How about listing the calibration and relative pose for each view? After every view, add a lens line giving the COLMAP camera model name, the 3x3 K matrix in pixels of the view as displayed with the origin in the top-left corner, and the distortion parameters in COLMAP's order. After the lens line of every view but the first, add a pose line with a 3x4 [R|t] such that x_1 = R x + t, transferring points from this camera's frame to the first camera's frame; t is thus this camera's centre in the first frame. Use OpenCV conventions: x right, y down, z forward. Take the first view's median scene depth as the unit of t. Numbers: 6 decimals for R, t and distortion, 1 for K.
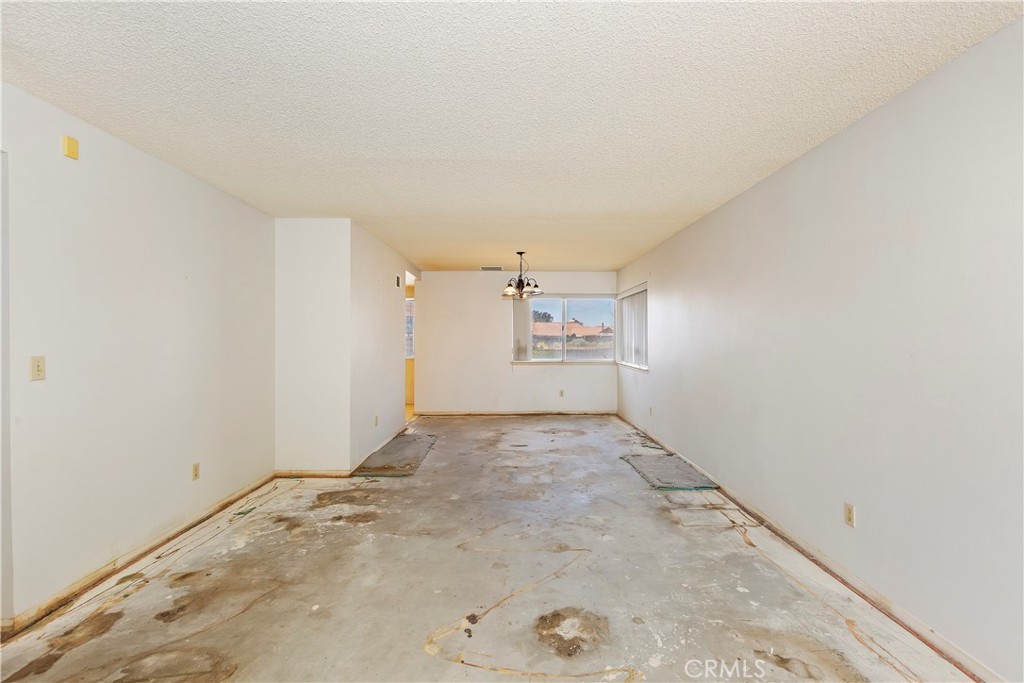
lens RADIAL K [[464.1, 0, 512.0], [0, 464.1, 341.5], [0, 0, 1]] dist [0.002084, 0.000229]
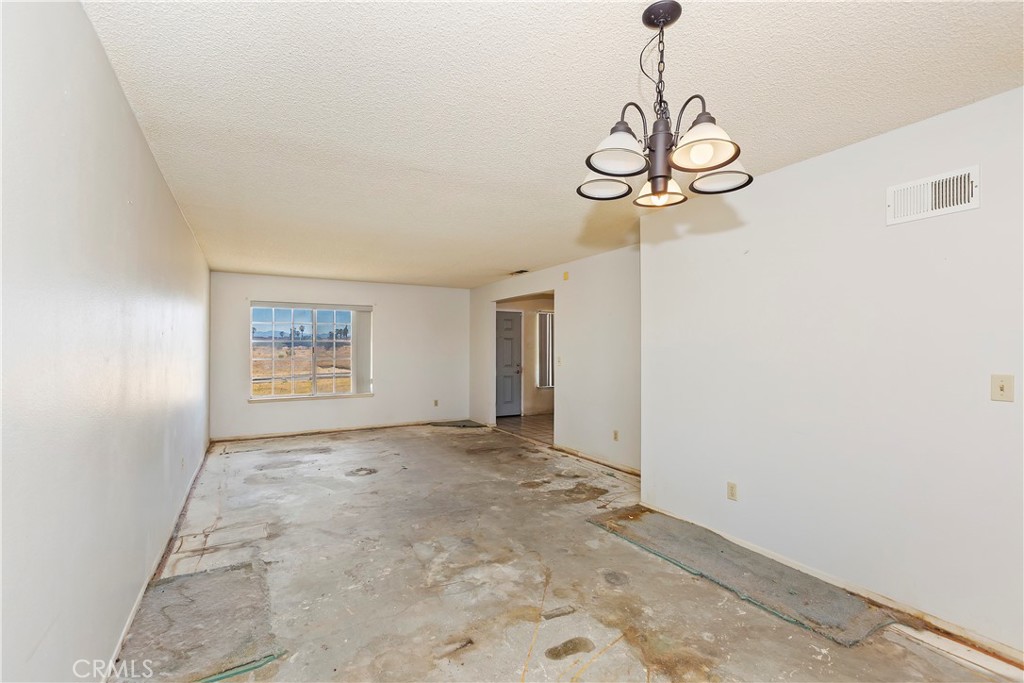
lens RADIAL K [[464.1, 0, 512.0], [0, 464.1, 341.5], [0, 0, 1]] dist [0.002084, 0.000229]
pose [[-0.873177, -0.009524, -0.487310, 0.367632], [-0.005595, 0.999939, -0.009517, -0.020377], [0.487371, -0.005584, -0.873177, 2.044287]]
